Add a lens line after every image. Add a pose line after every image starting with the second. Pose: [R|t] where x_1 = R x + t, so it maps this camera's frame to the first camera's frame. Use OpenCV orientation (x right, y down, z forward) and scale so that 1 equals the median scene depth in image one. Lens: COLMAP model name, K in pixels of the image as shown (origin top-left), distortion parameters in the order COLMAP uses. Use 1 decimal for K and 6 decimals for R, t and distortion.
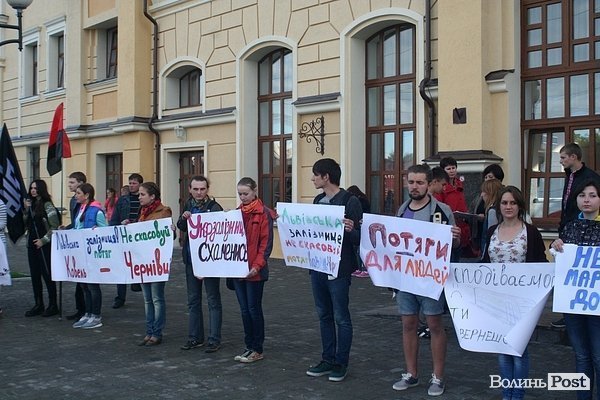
lens RADIAL K [[737.3, 0, 267.3], [0, 737.3, 199.4], [0, 0, 1]] dist [-0.064815, 0.053494]
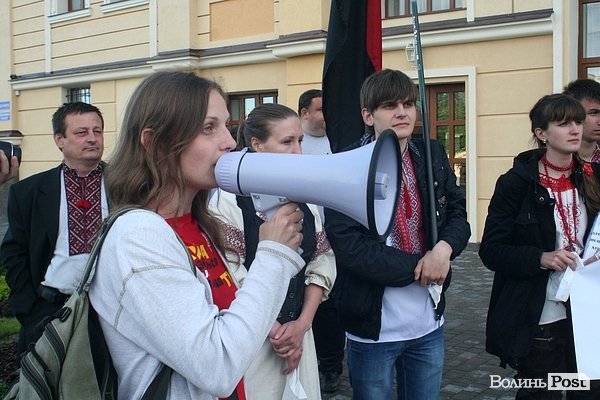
lens RADIAL K [[737.3, 0, 267.3], [0, 737.3, 199.4], [0, 0, 1]] dist [-0.064815, 0.053494]
pose [[0.987884, -0.021311, 0.153722, -0.343902], [0.012636, 0.998283, 0.057193, -0.005615], [-0.154677, -0.054557, 0.986458, 0.405513]]
